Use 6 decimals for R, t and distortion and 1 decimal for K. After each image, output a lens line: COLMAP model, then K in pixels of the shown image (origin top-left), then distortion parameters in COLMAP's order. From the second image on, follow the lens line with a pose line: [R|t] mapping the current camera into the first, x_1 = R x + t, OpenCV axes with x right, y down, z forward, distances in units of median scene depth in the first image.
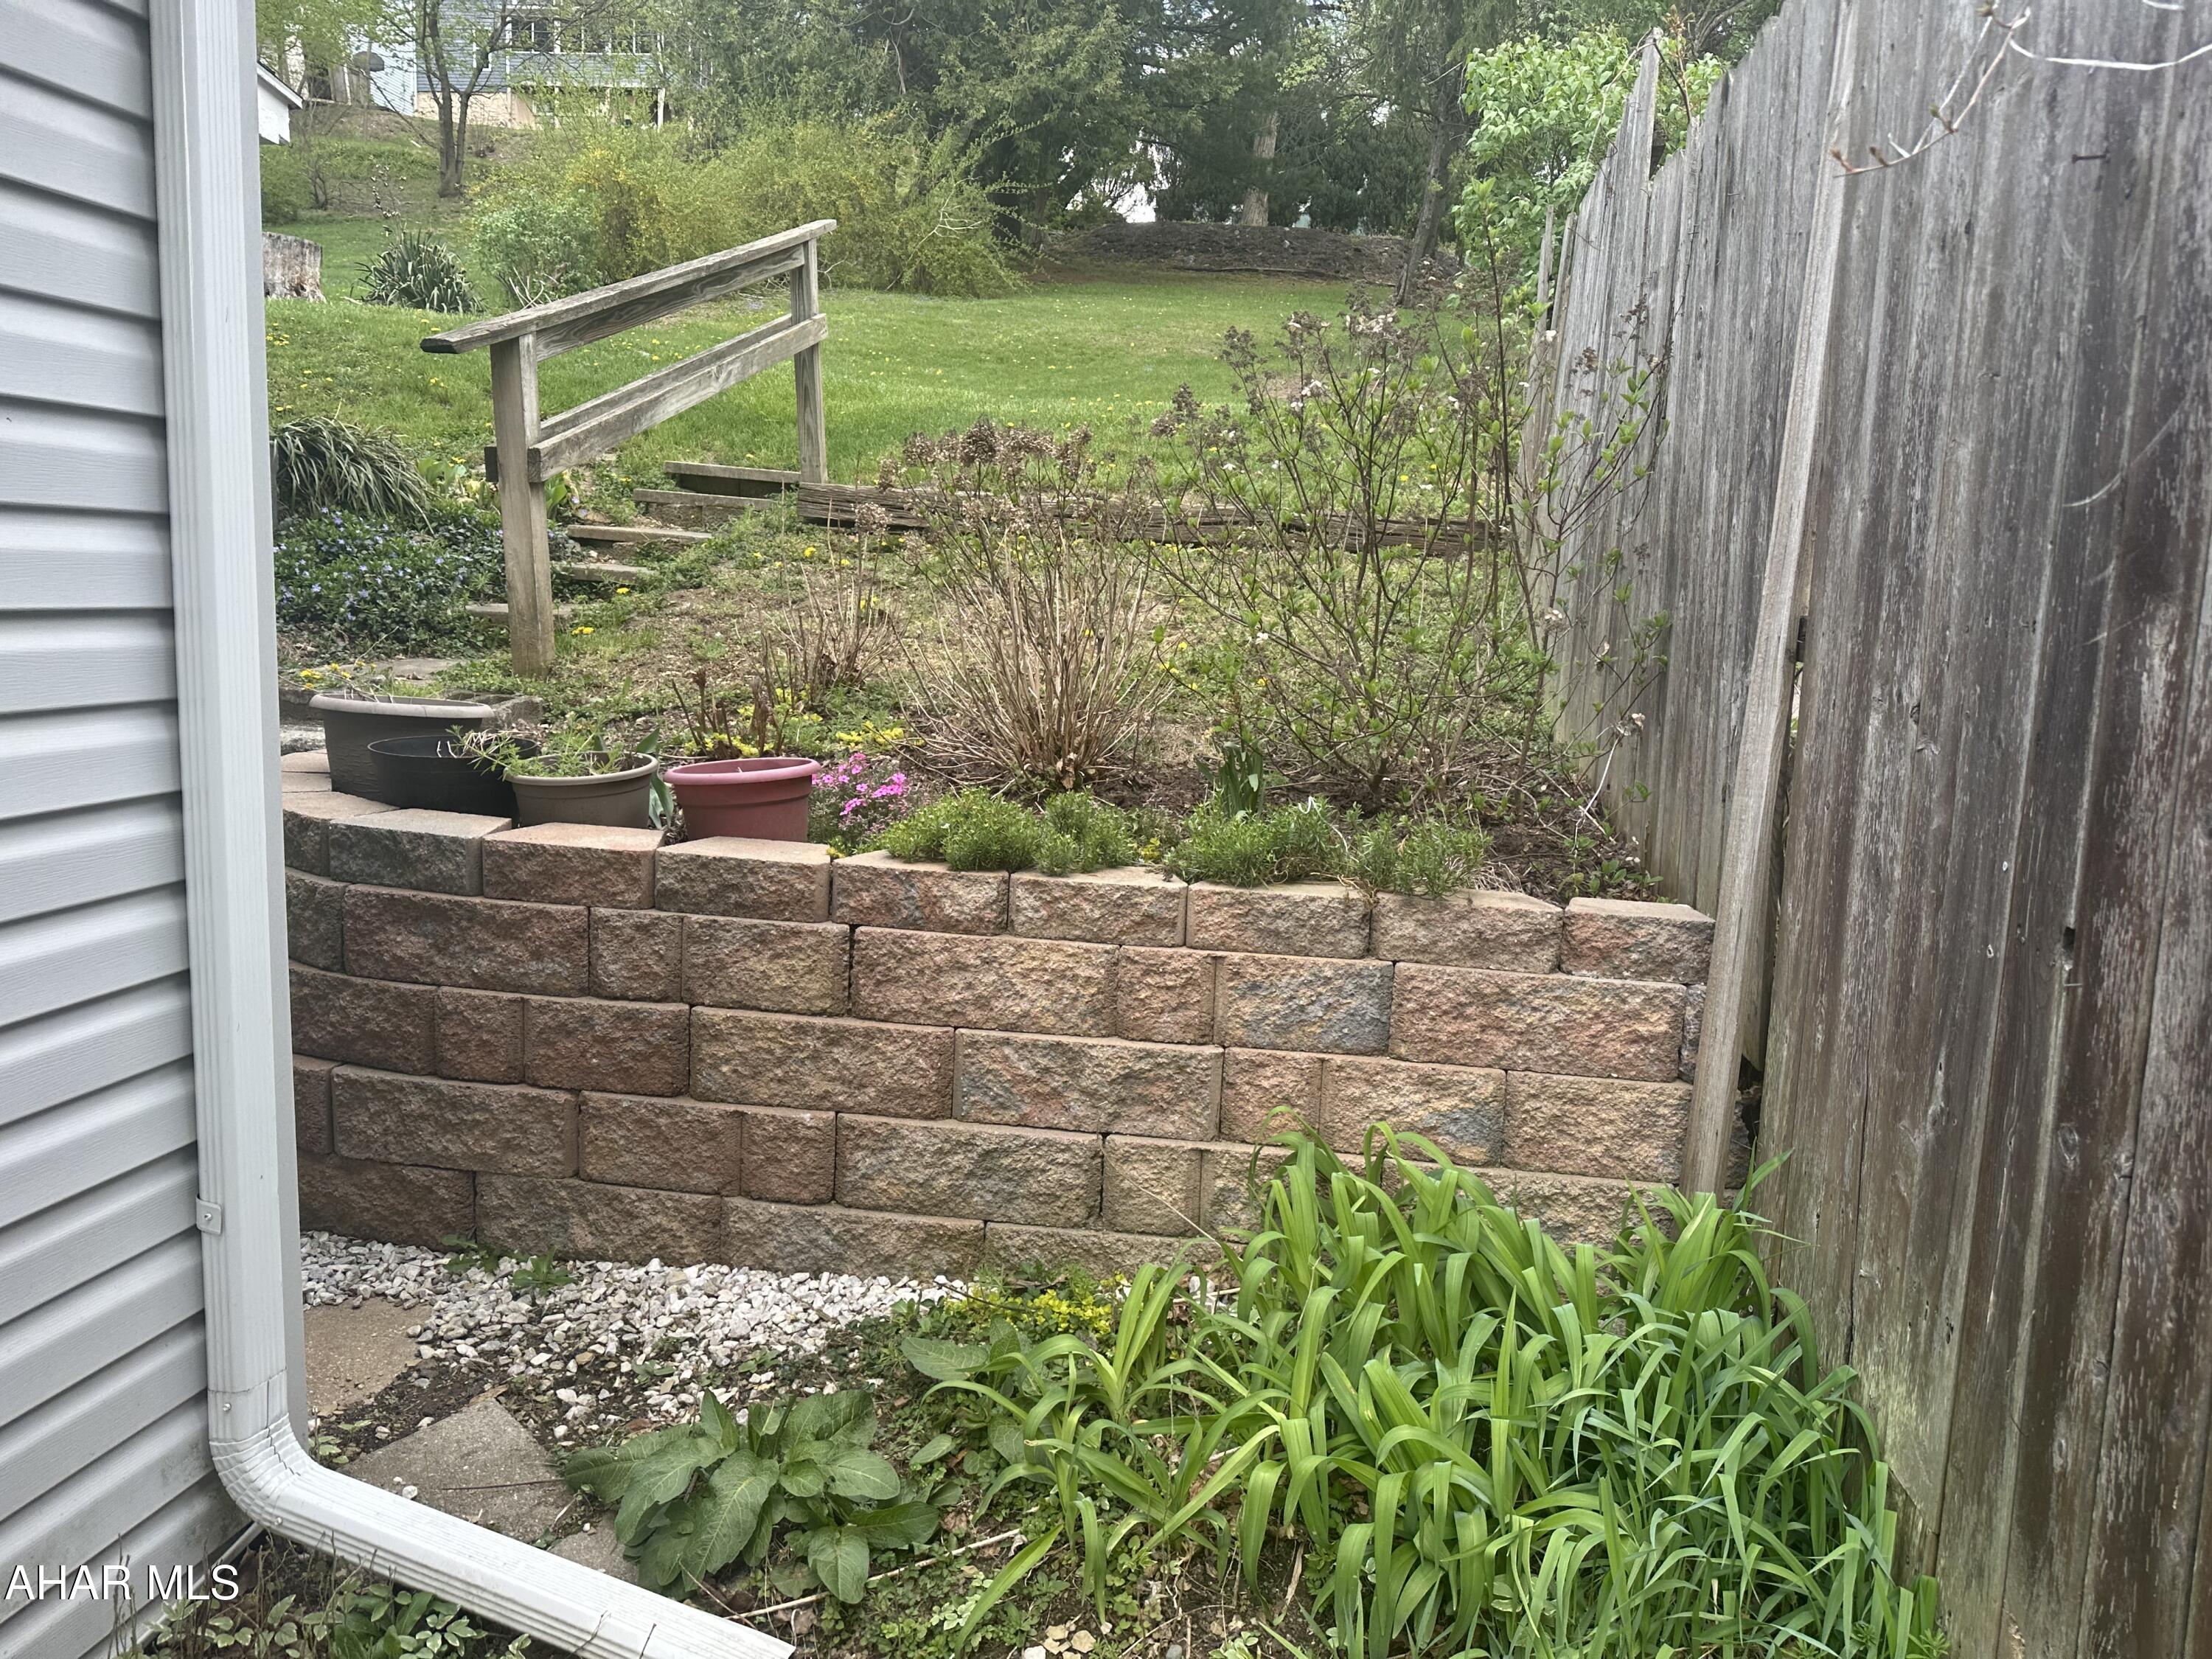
lens RADIAL K [[1565.2, 0, 1116.9], [0, 1565.2, 830.8], [0, 0, 1]] dist [0.039188, -0.047958]
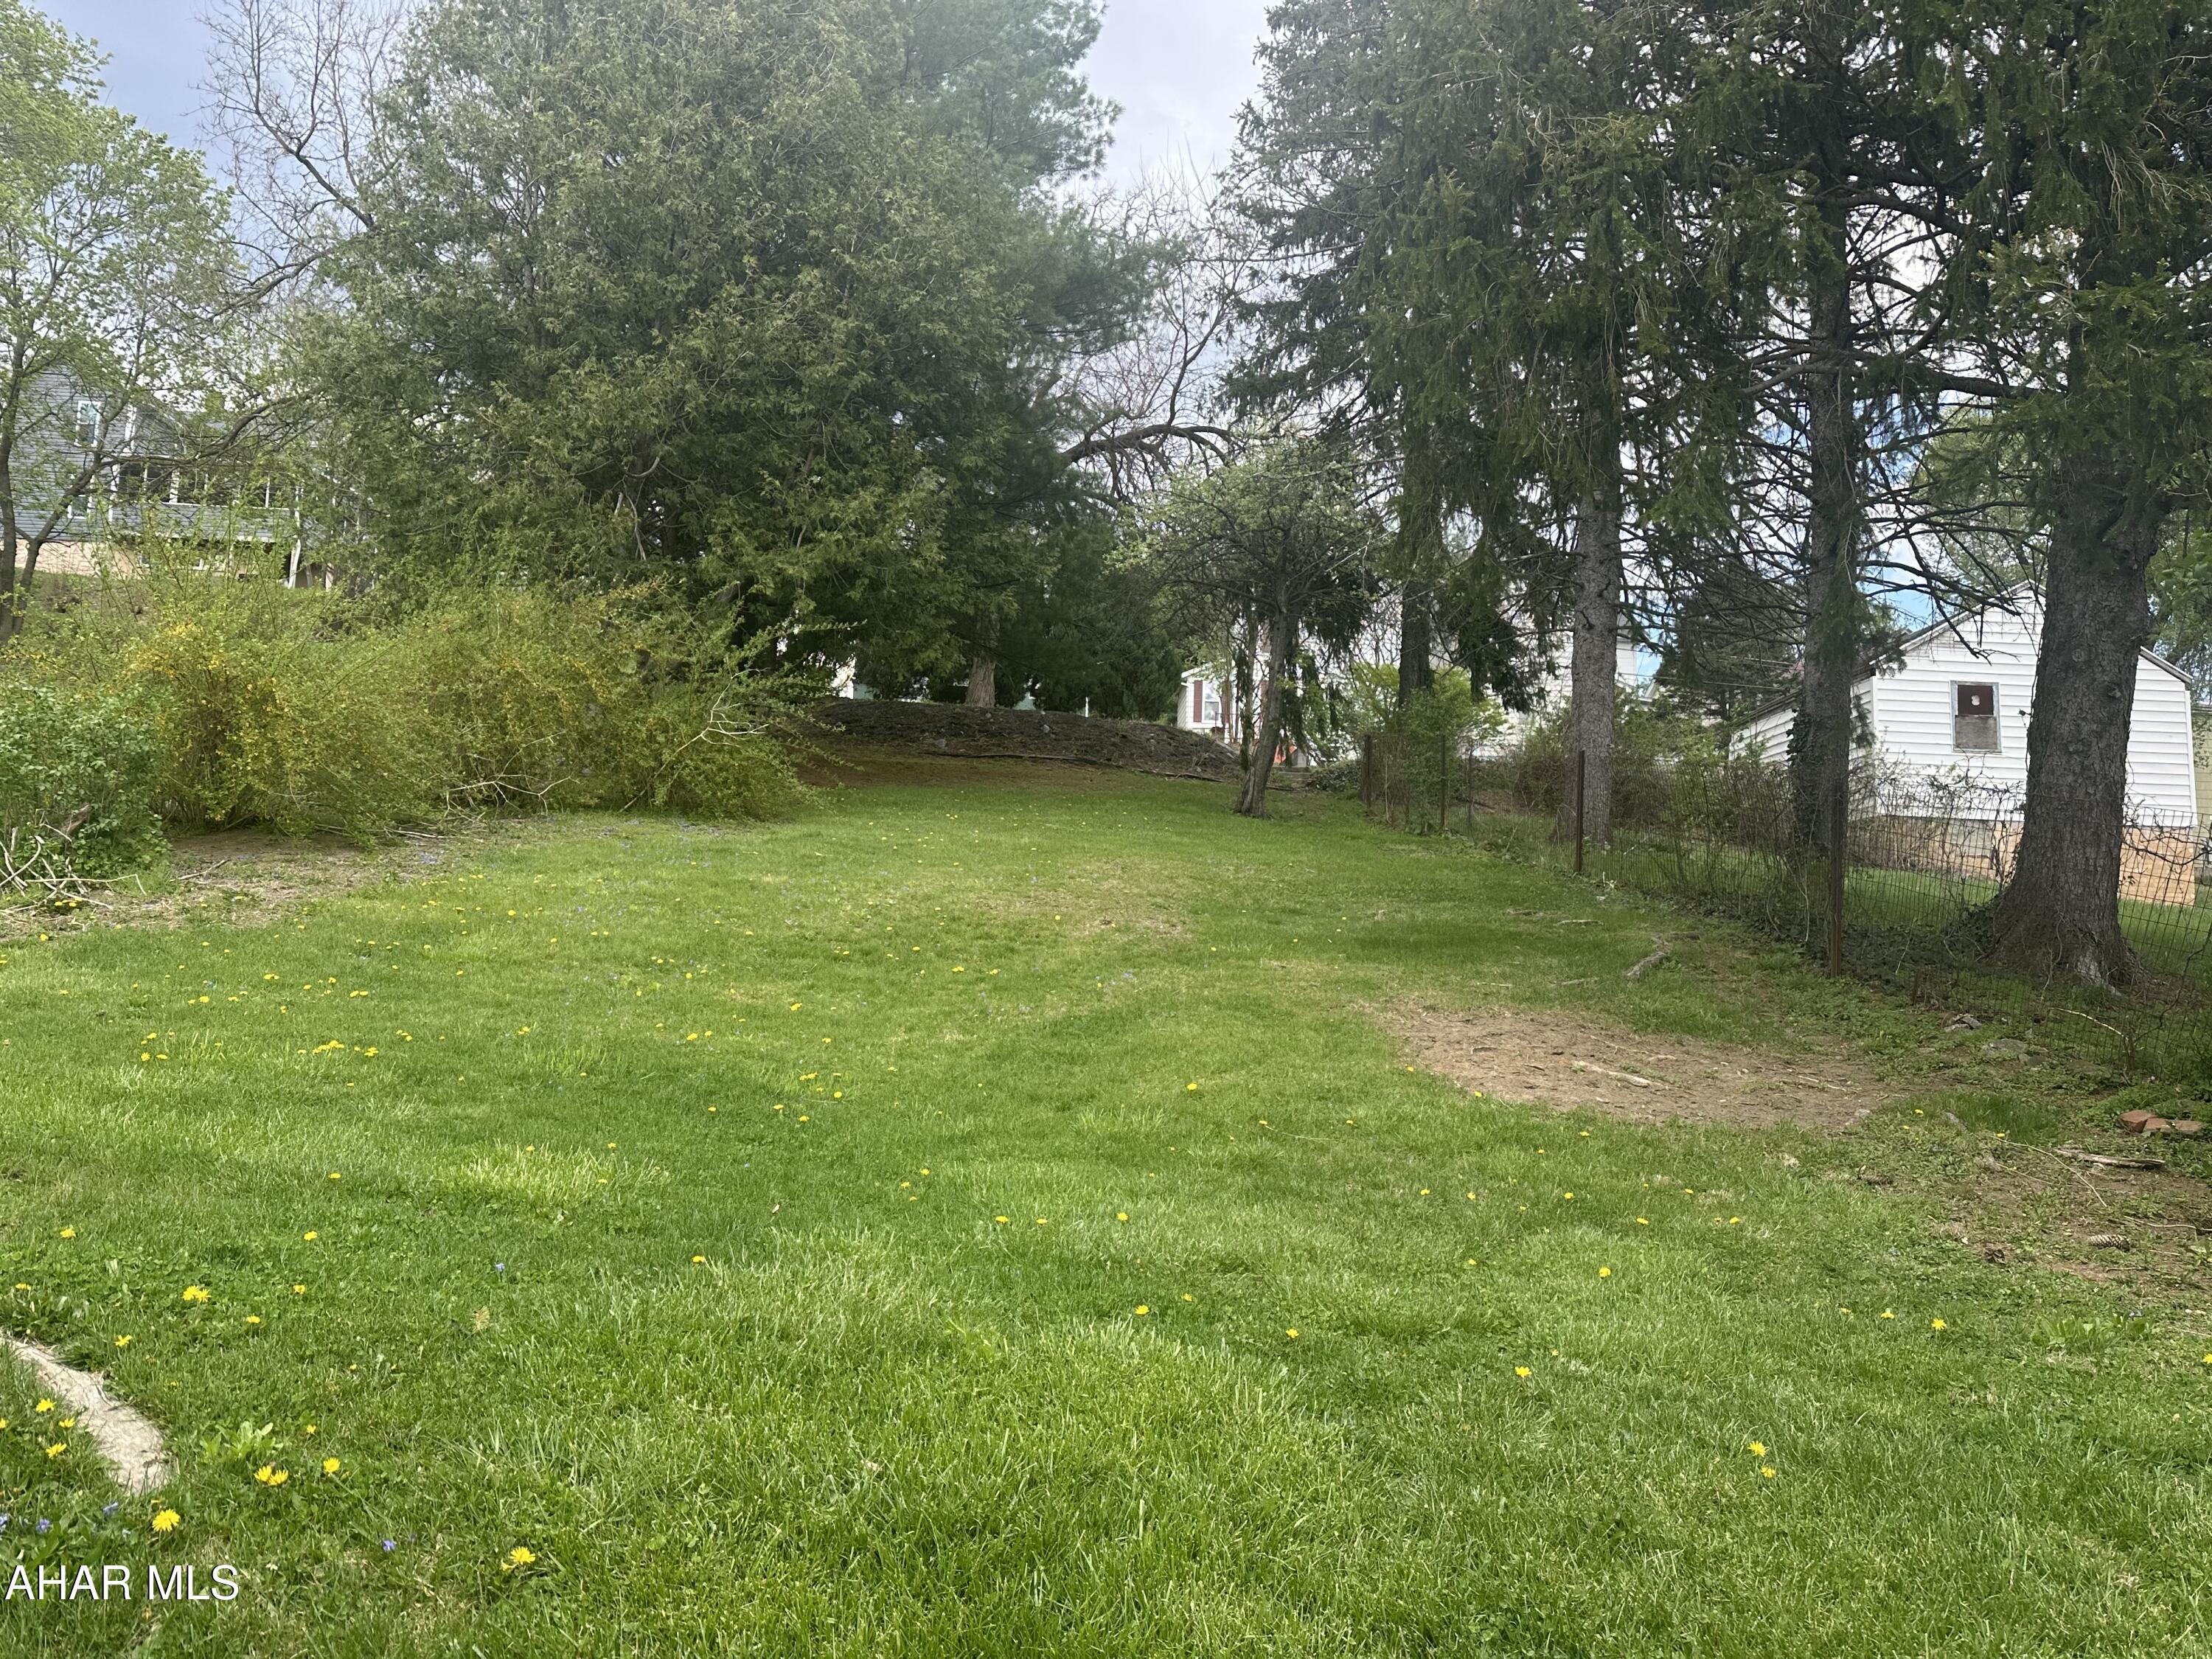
lens RADIAL K [[1565.2, 0, 1116.9], [0, 1565.2, 830.8], [0, 0, 1]] dist [0.039188, -0.047958]
pose [[0.975916, -0.000322, 0.218147, -0.082996], [0.059764, 0.962134, -0.265944, -0.130816], [-0.209801, 0.272577, 0.938981, 0.286749]]
